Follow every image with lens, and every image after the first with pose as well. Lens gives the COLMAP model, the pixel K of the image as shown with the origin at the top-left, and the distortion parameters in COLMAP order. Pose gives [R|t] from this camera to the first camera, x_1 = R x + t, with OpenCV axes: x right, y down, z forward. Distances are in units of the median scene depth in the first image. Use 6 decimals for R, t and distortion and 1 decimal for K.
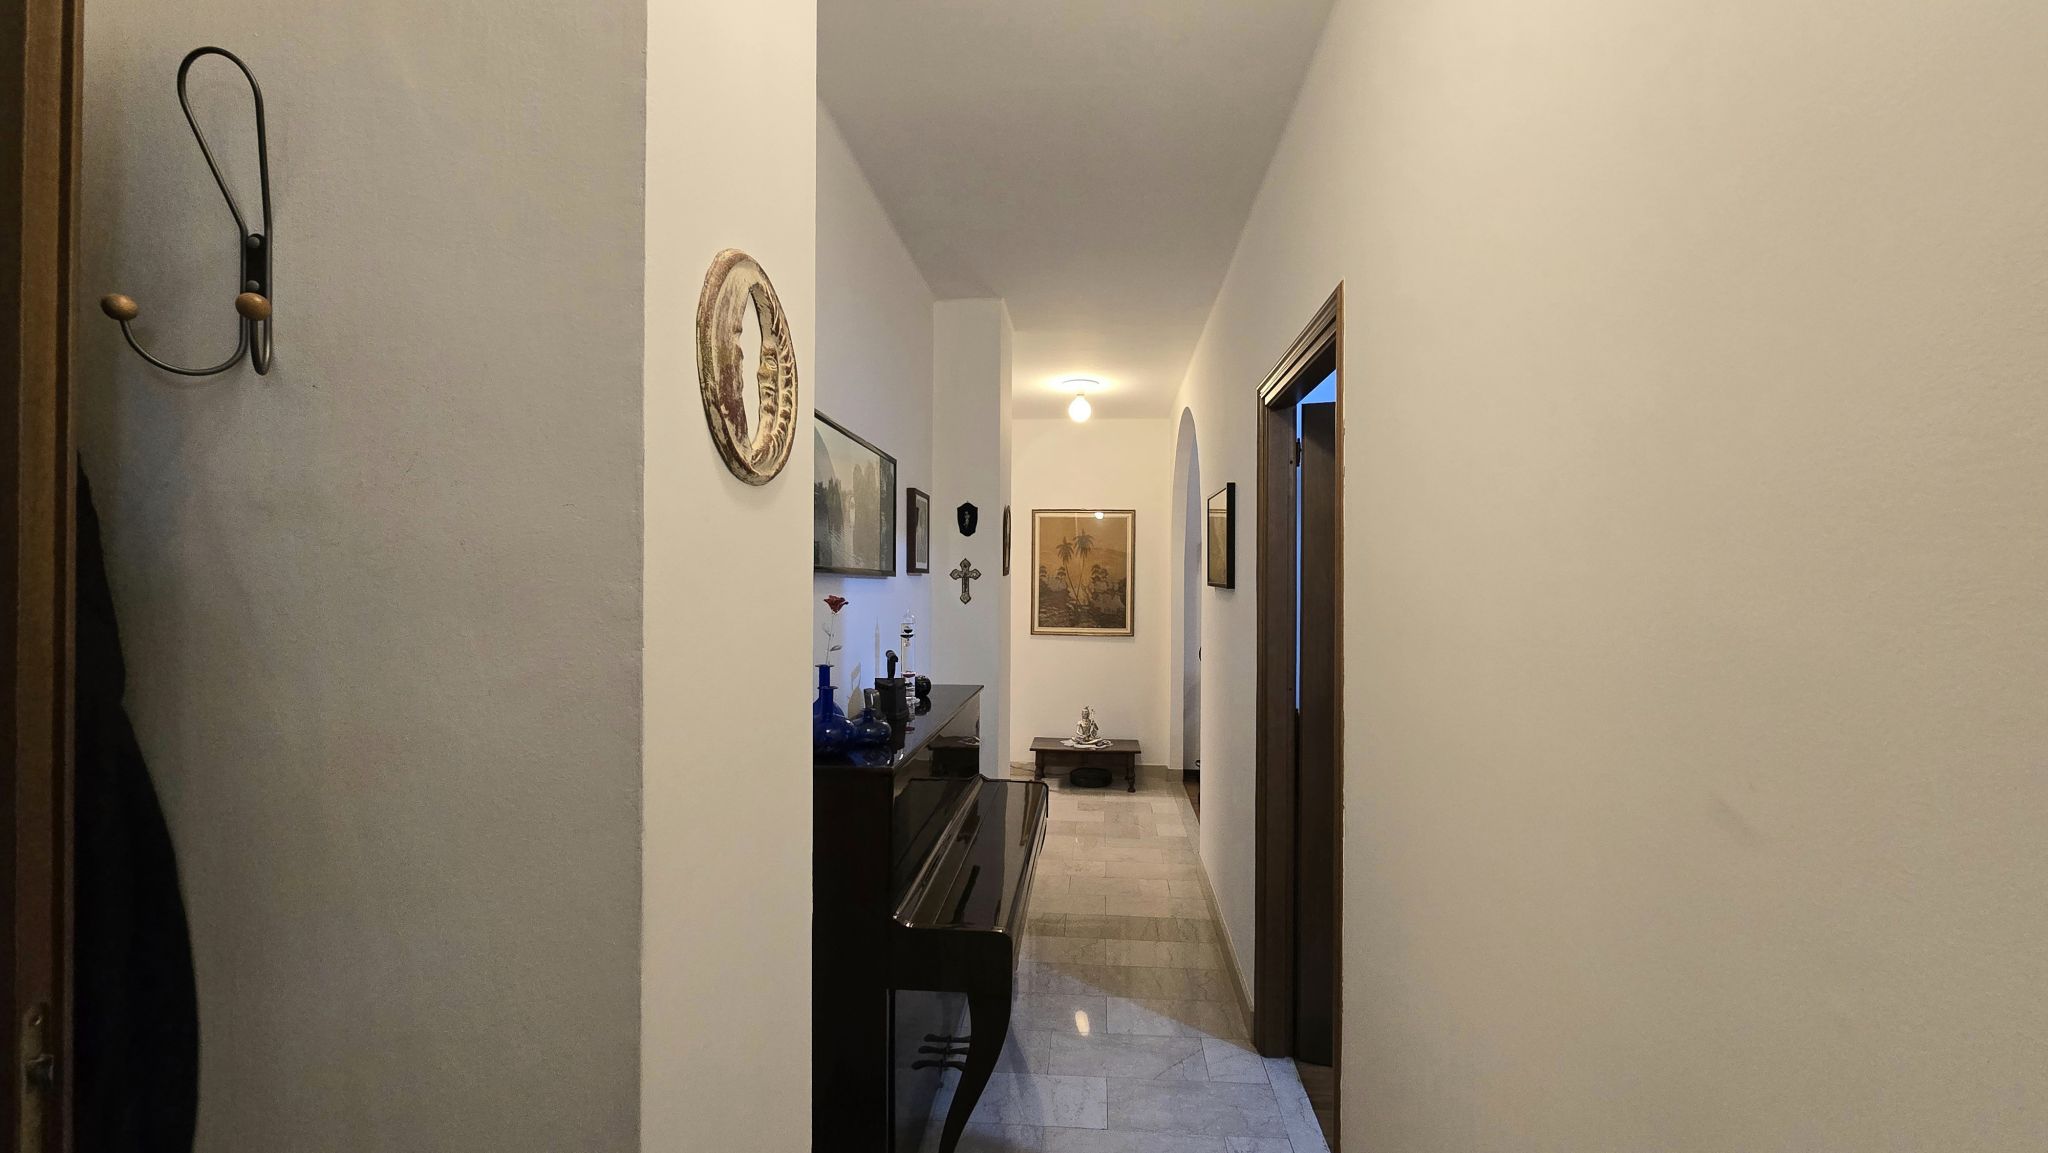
lens RADIAL K [[843.6, 0, 1024.2], [0, 843.6, 582.5], [0, 0, 1]] dist [-0.003122, 0.001168]
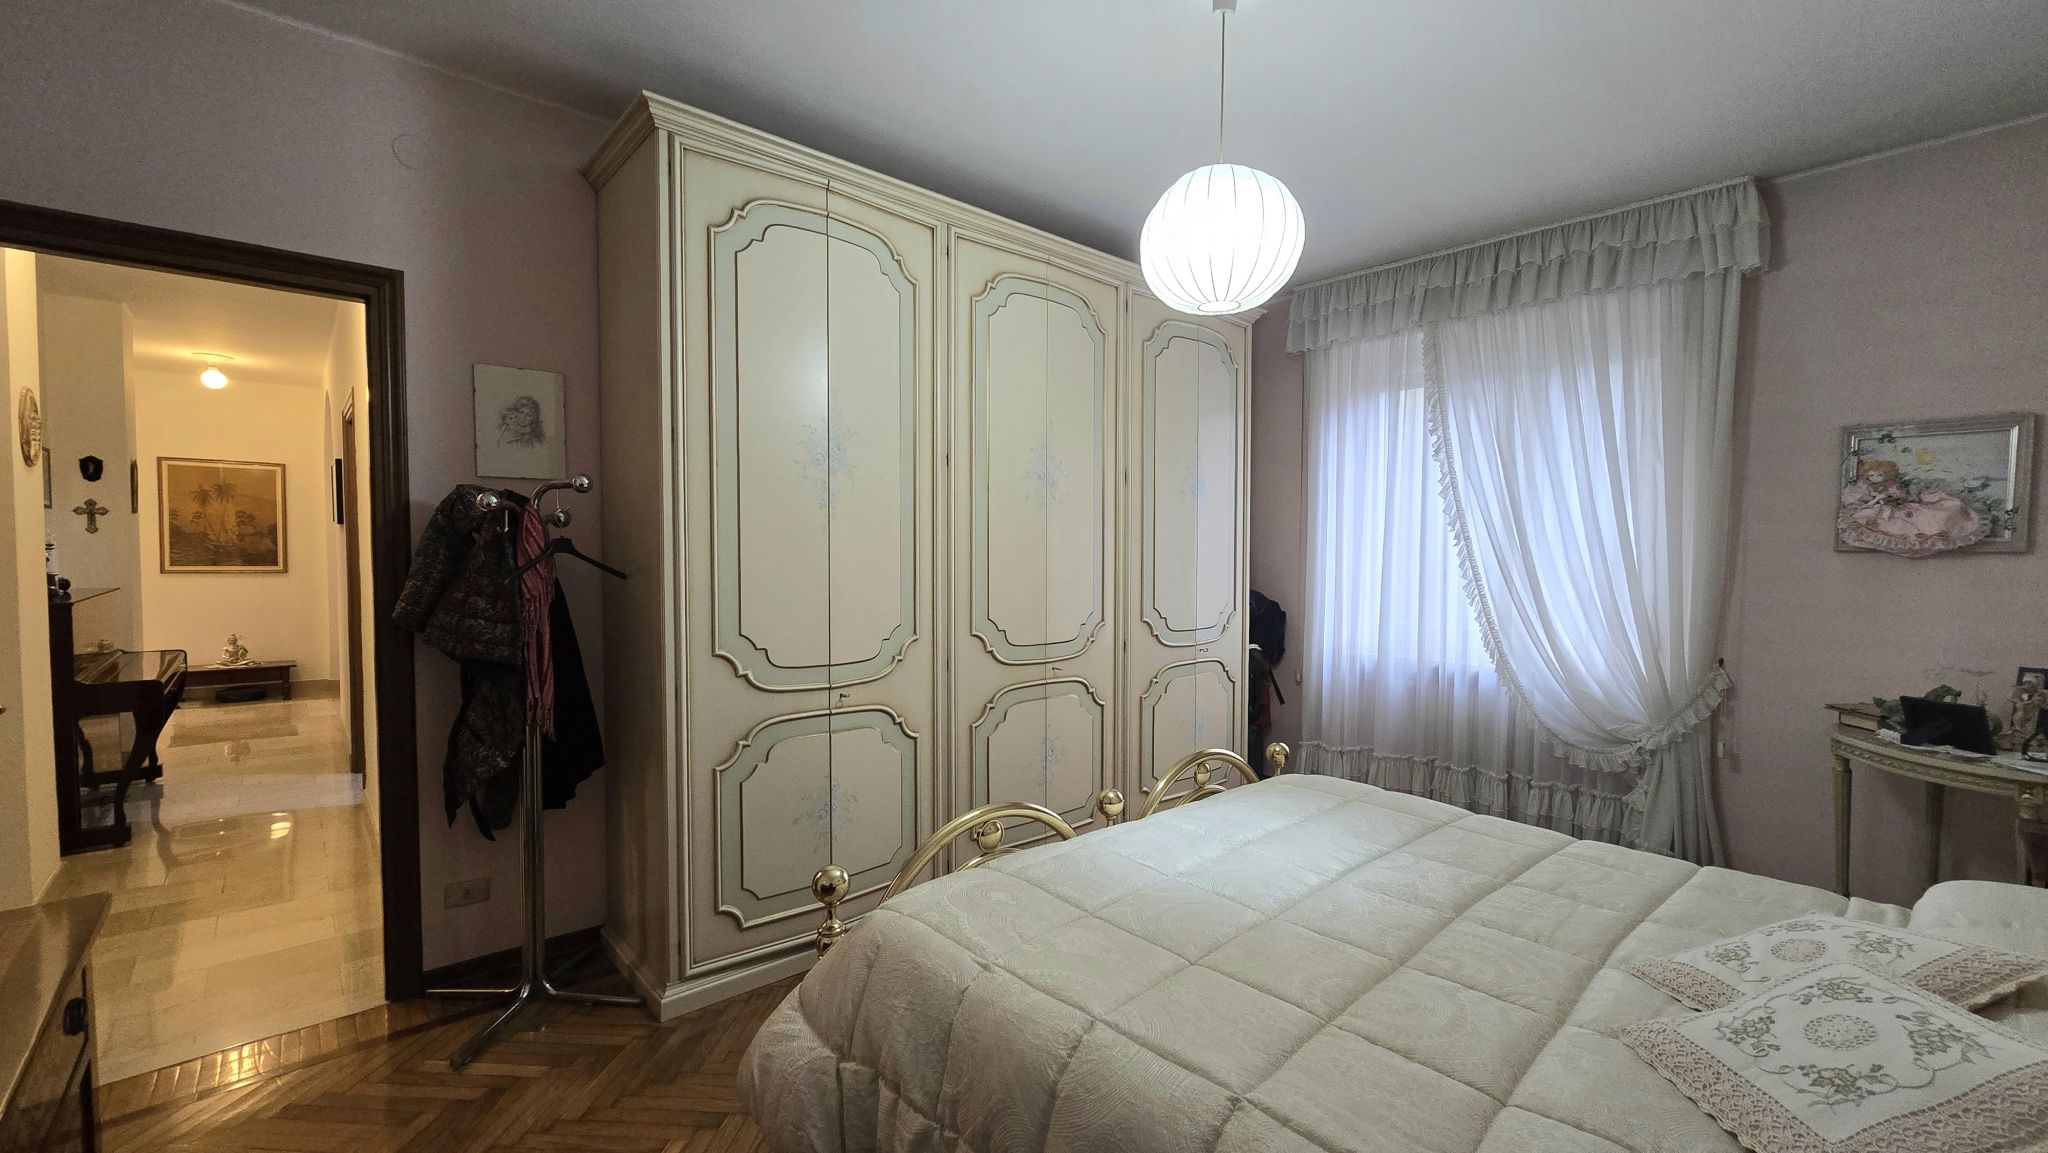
lens RADIAL K [[843.6, 0, 1038.6], [0, 843.6, 587.3], [0, 0, 1]] dist [-0.003122, 0.001168]
pose [[0.680435, -0.031785, 0.732119, -0.017560], [-0.005574, 0.998806, 0.048543, 0.022188], [-0.732787, -0.037112, 0.679445, -0.581282]]
